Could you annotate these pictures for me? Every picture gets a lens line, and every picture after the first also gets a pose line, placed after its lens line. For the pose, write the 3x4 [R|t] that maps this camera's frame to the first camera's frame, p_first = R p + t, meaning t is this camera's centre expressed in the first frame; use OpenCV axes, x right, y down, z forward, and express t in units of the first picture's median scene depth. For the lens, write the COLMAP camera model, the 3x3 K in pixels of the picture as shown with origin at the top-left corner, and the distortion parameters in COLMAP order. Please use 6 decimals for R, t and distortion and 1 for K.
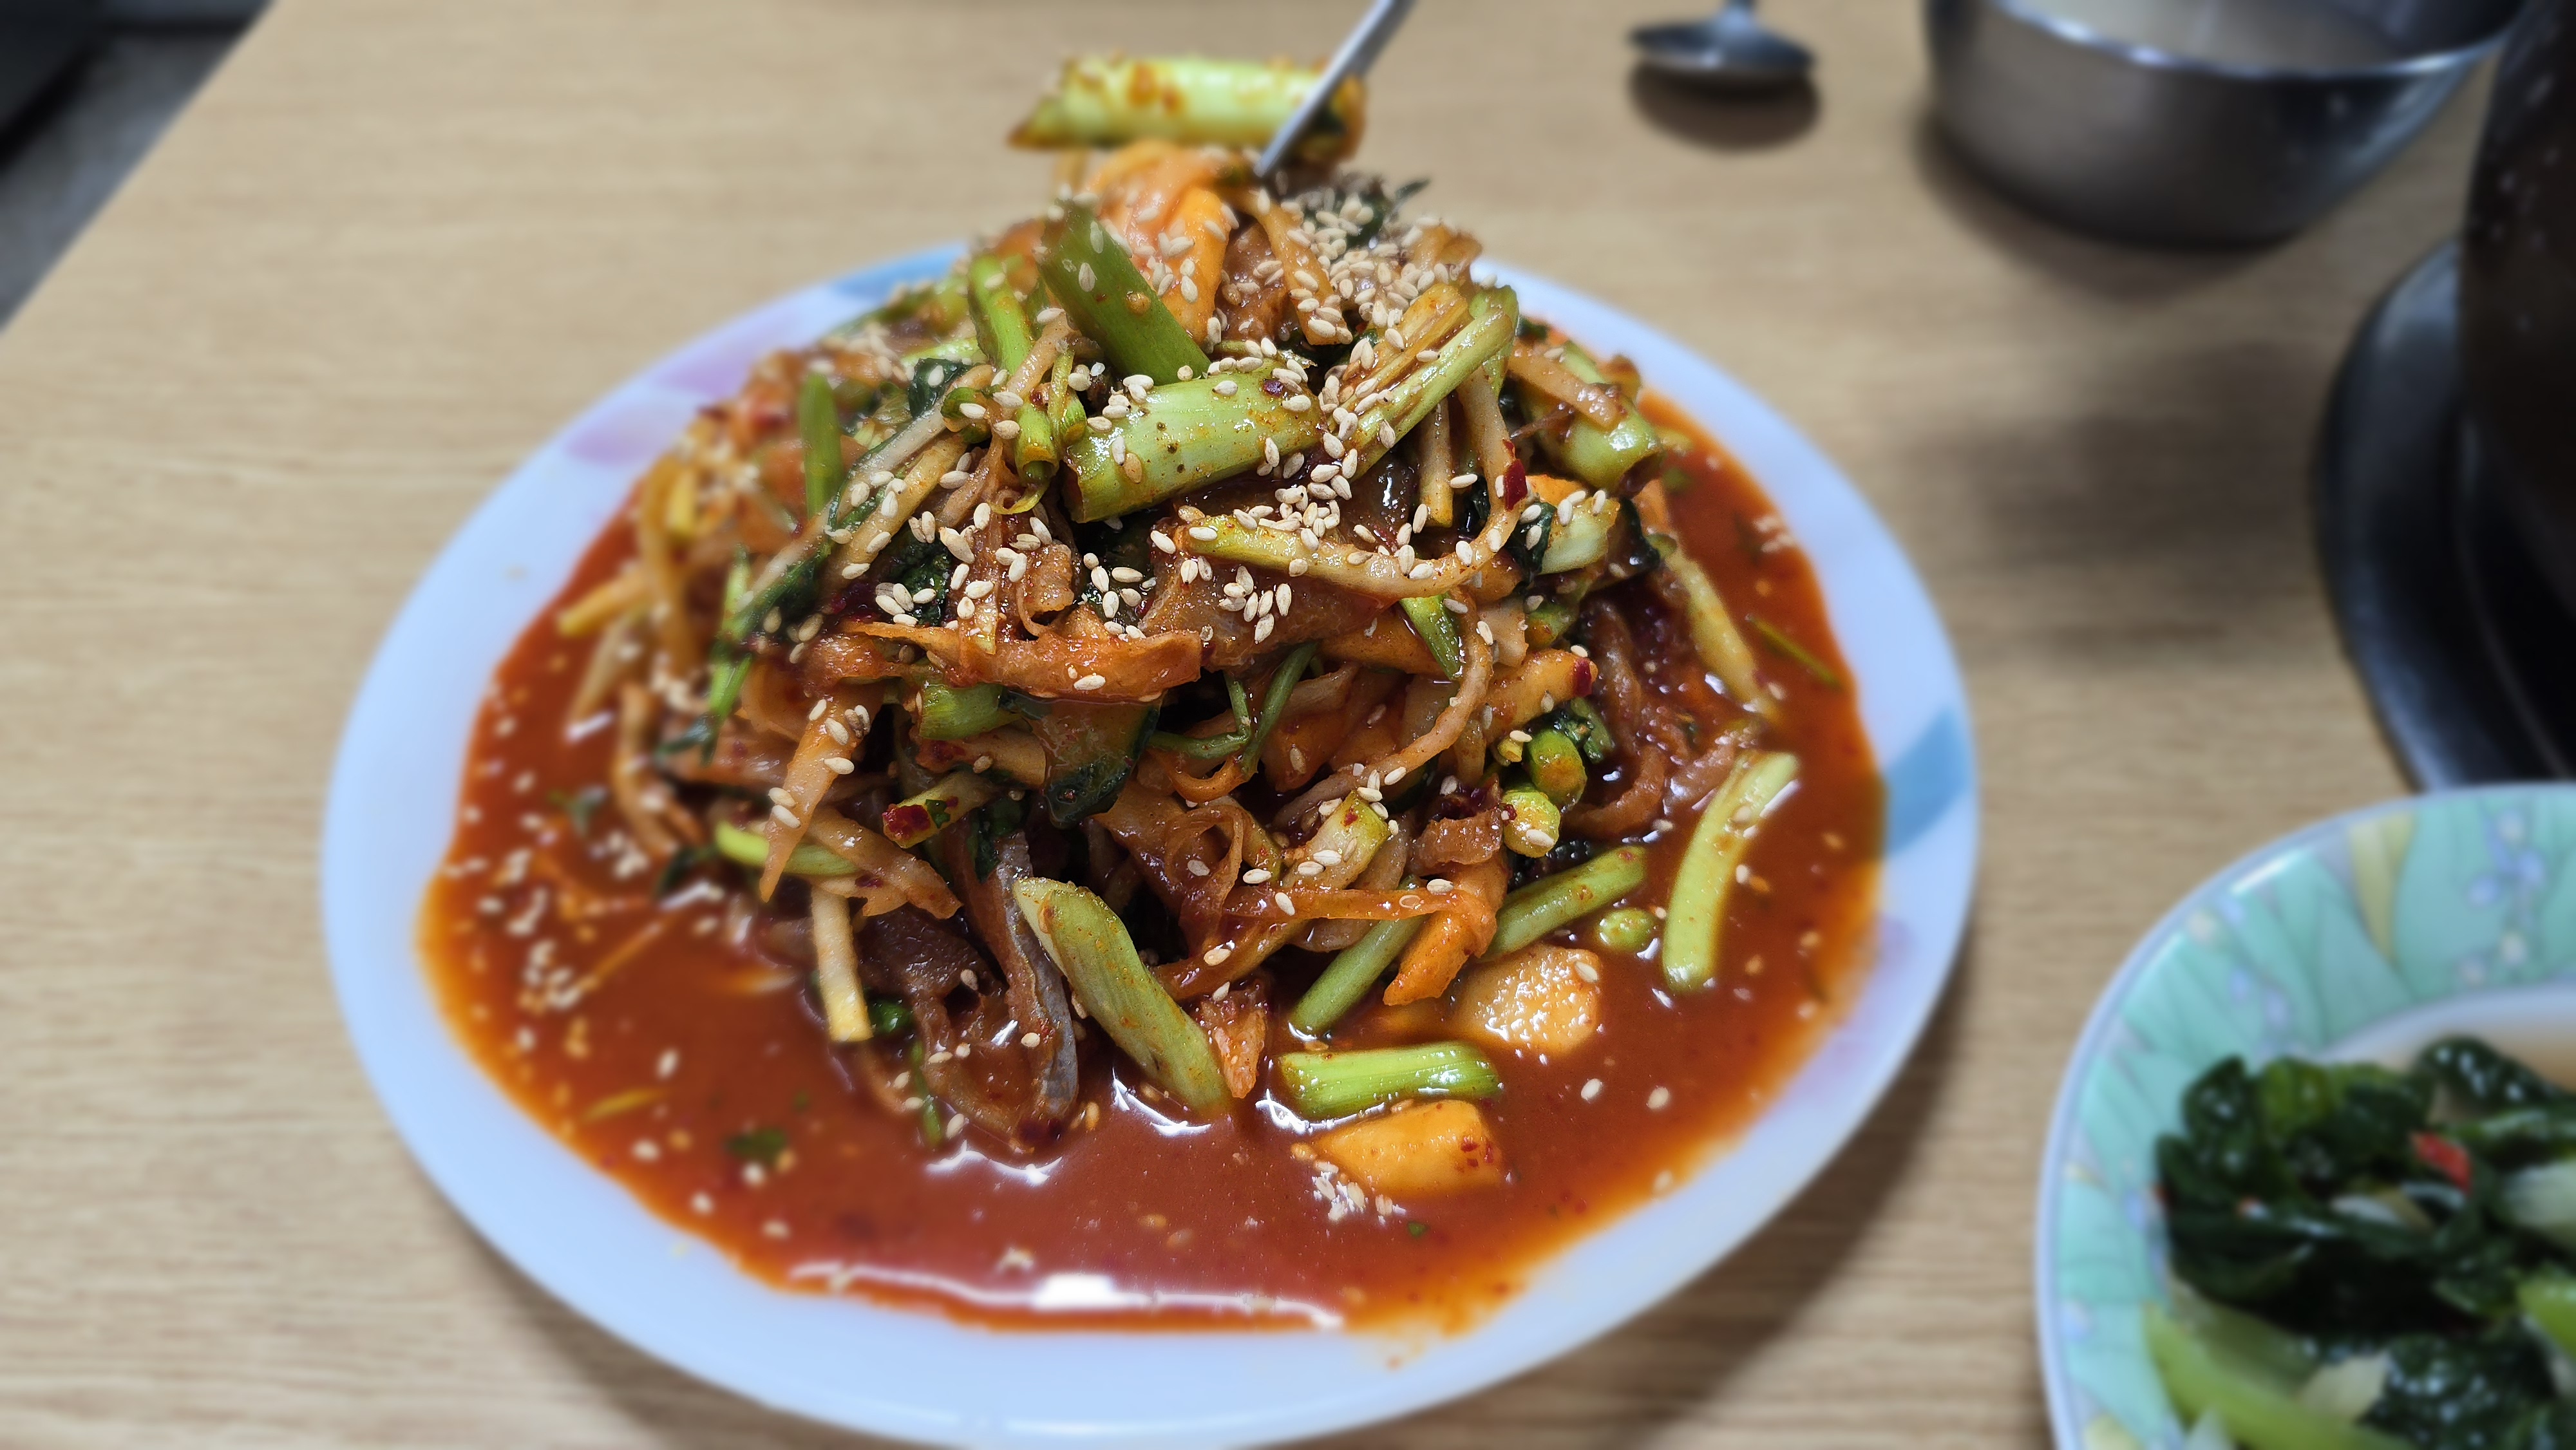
lens RADIAL K [[1829.5, 0, 1288.0], [0, 1829.5, 725.0], [0, 0, 1]] dist [0.109158, -0.139733]
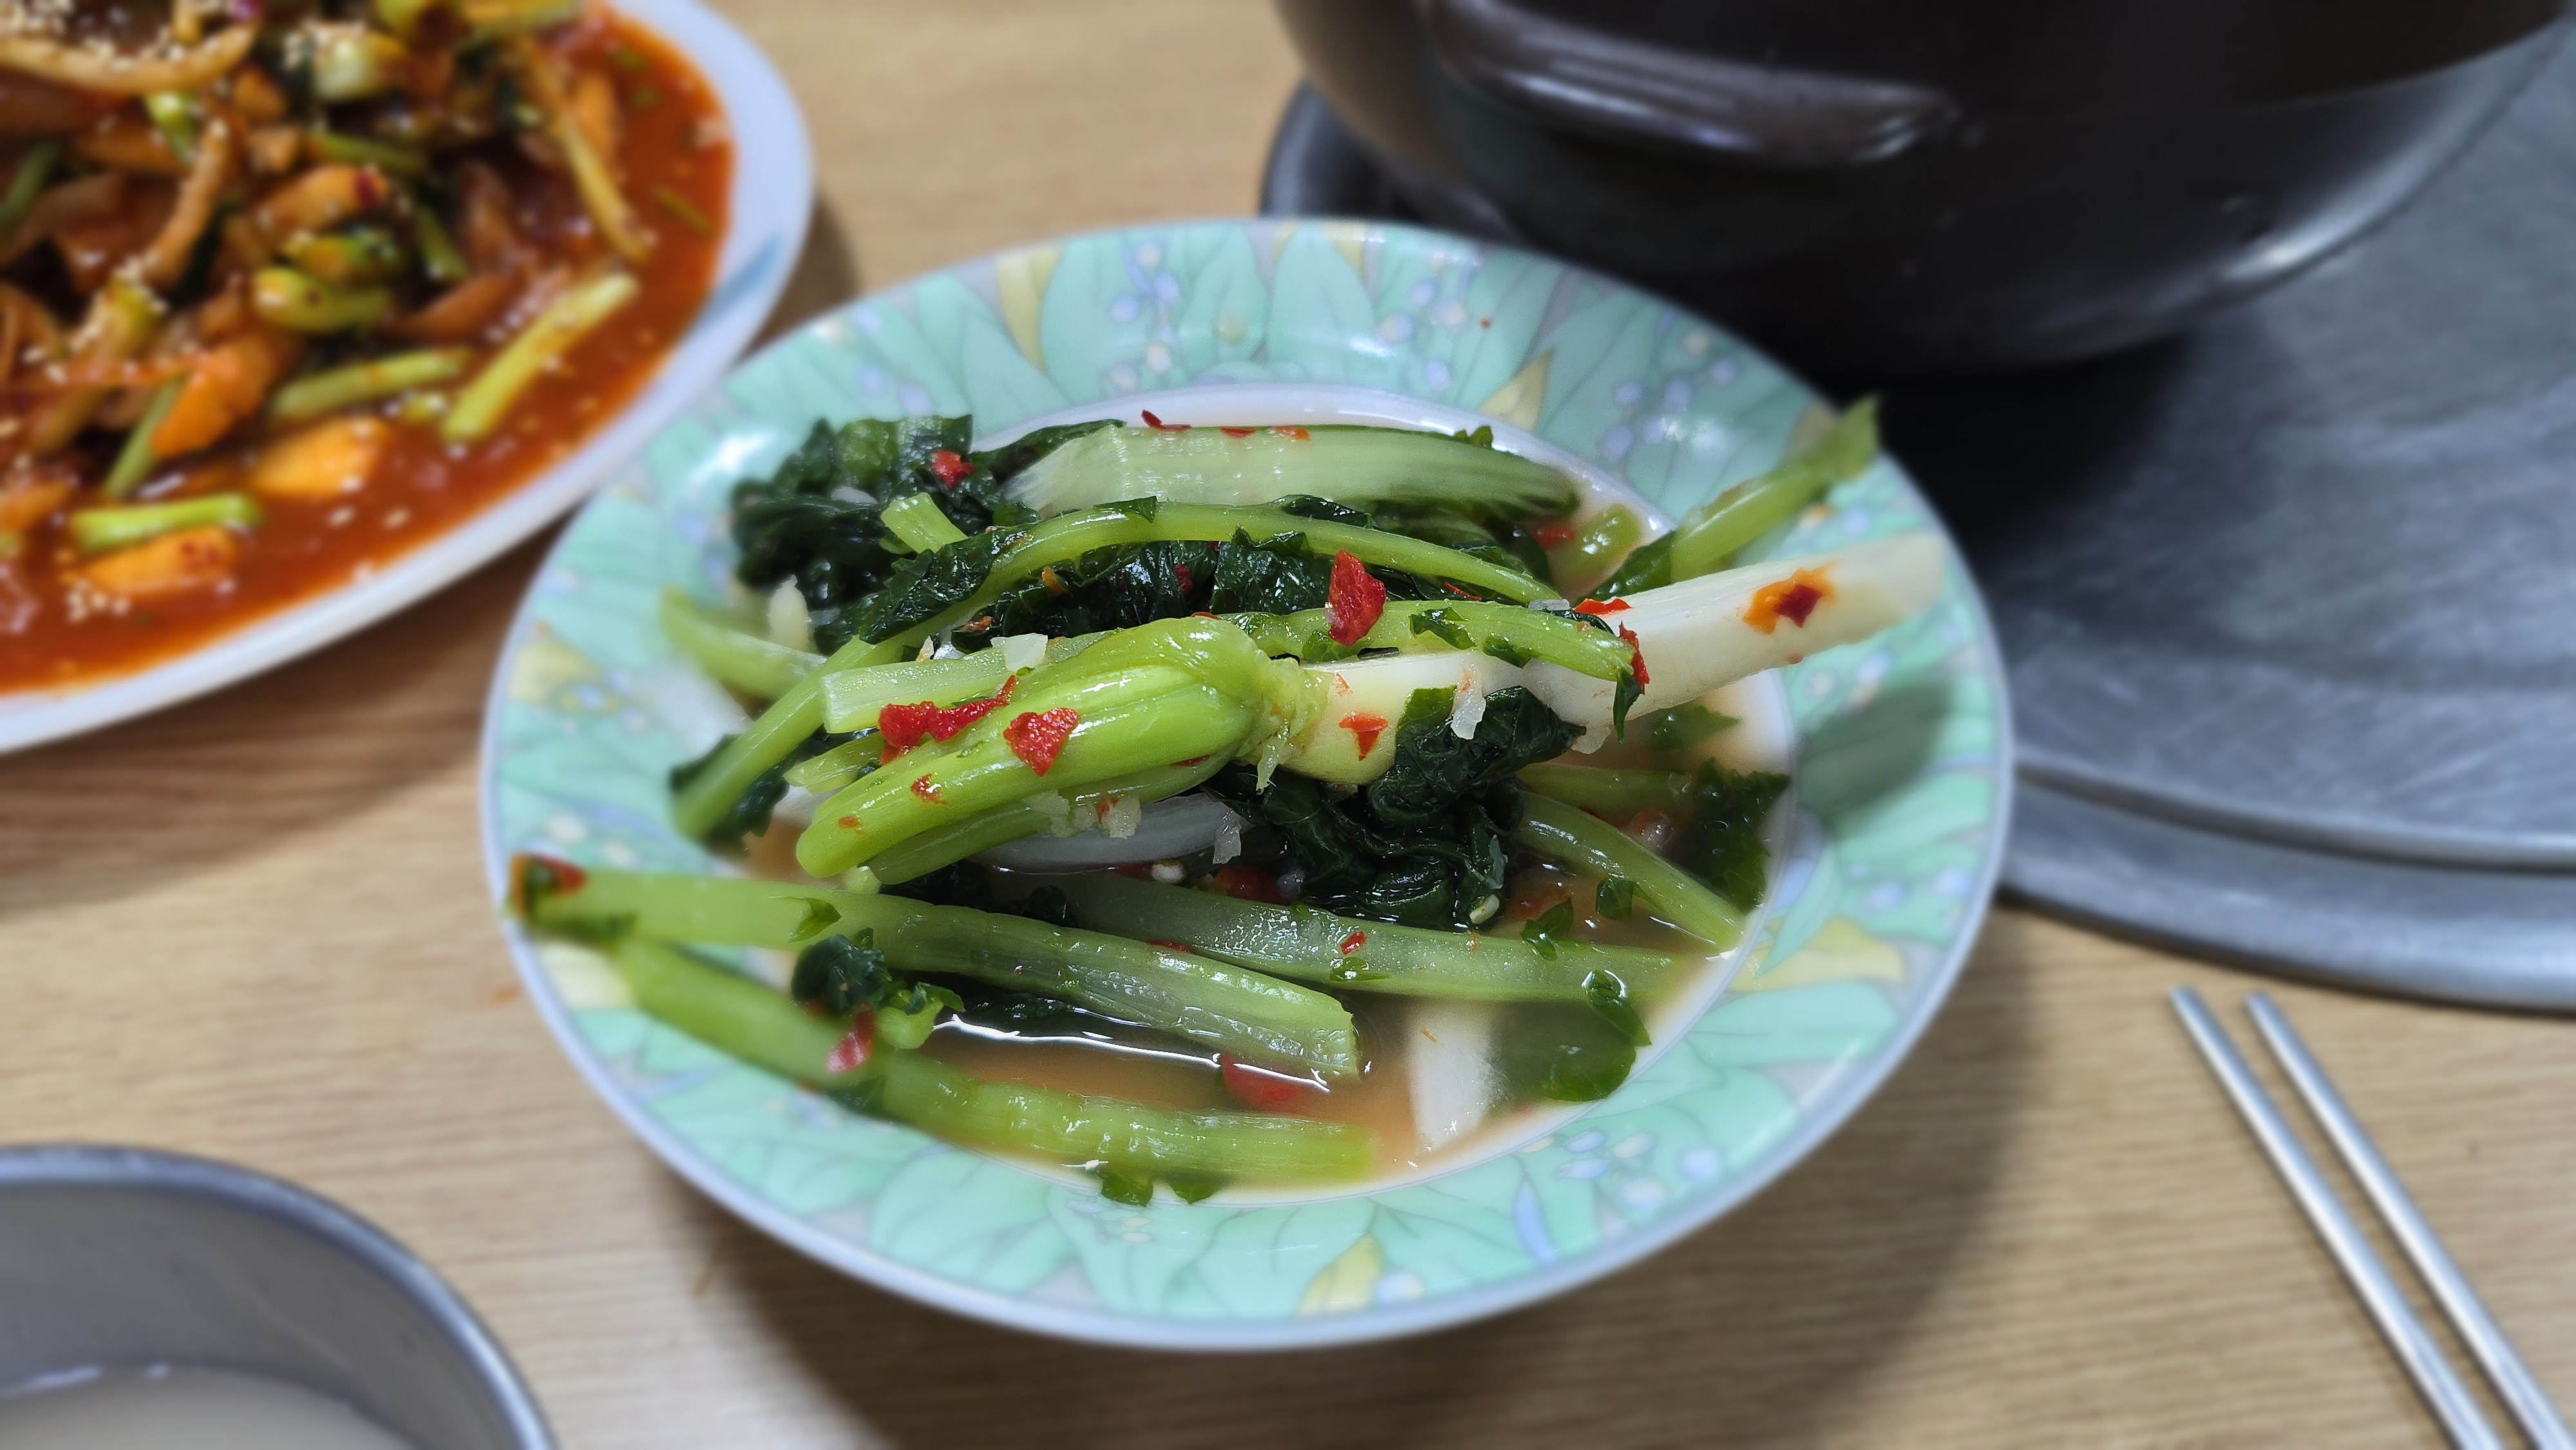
lens RADIAL K [[1890.9, 0, 1288.0], [0, 1890.9, 725.0], [0, 0, 1]] dist [-0.009519, -0.001202]
pose [[0.996856, -0.073858, 0.028678, 0.720399], [0.074511, 0.996968, -0.022418, 0.402901], [-0.026935, 0.024484, 0.999337, -0.196500]]
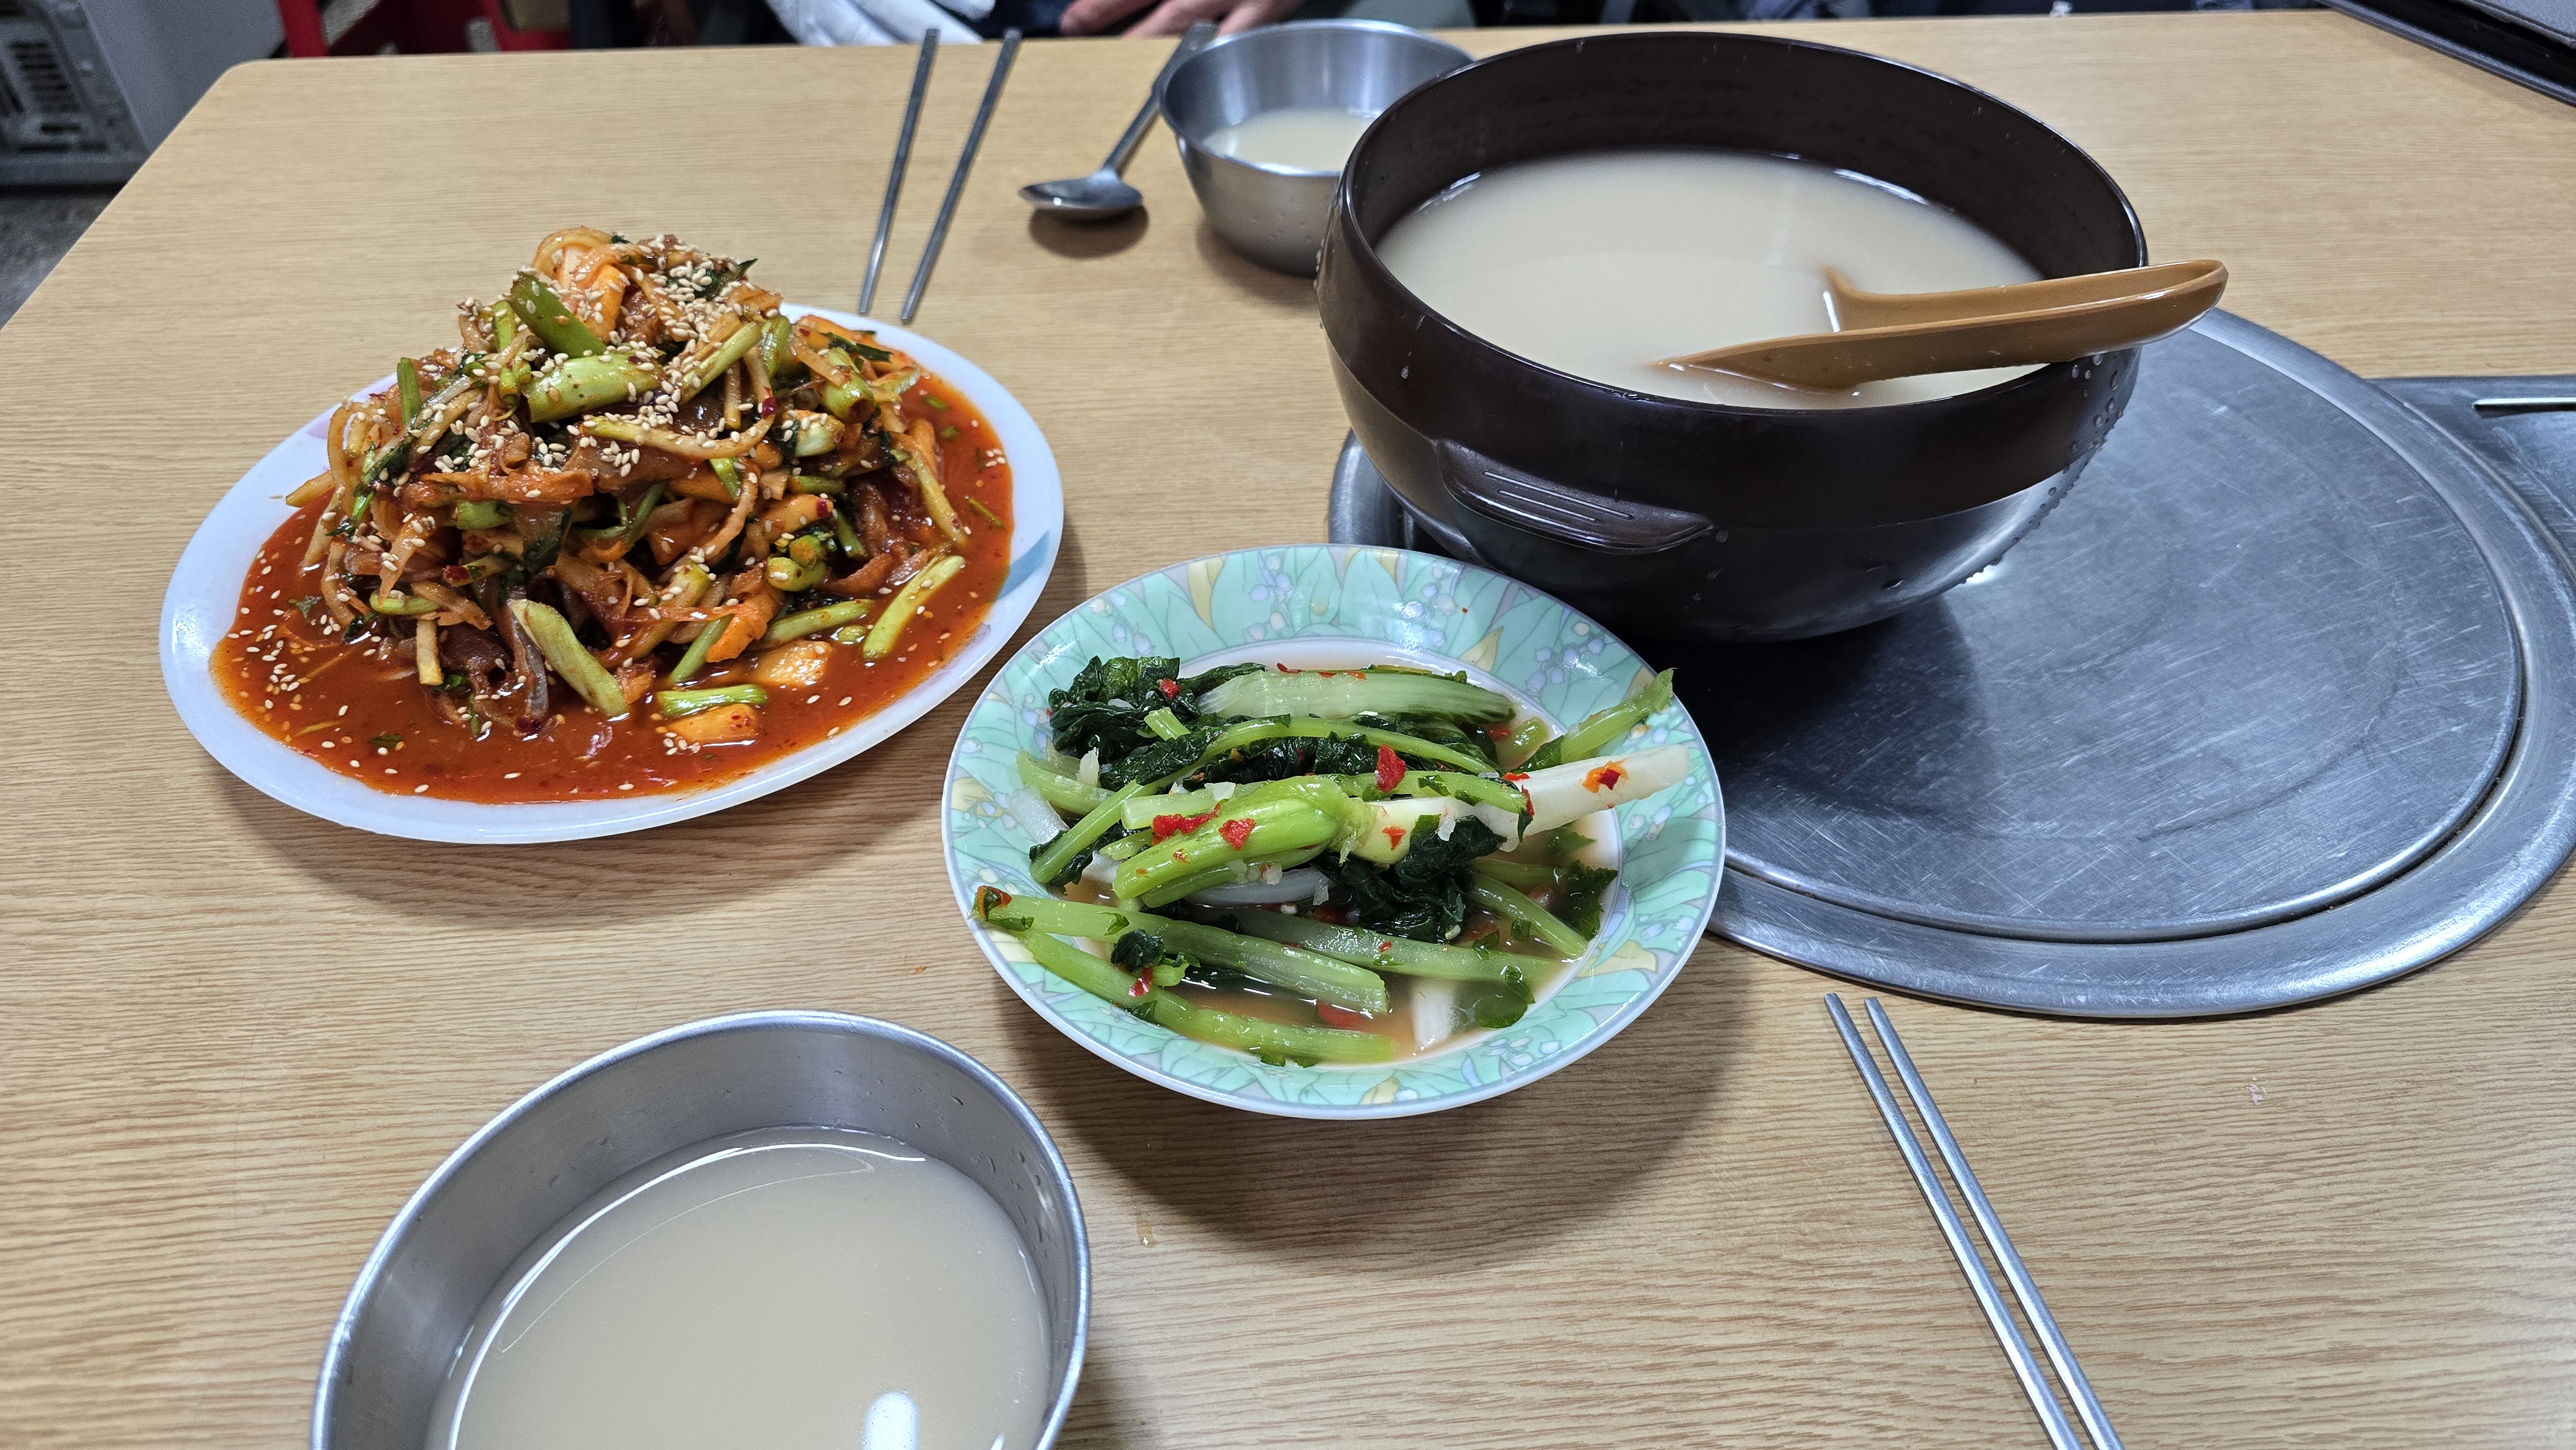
lens RADIAL K [[1908.6, 0, 1288.0], [0, 1908.6, 725.0], [0, 0, 1]] dist [0.082267, -0.002721]
pose [[0.998573, -0.039408, 0.036052, 0.617136], [0.042239, 0.995780, -0.081472, 0.424729], [-0.032690, 0.082878, 0.996023, -1.135234]]
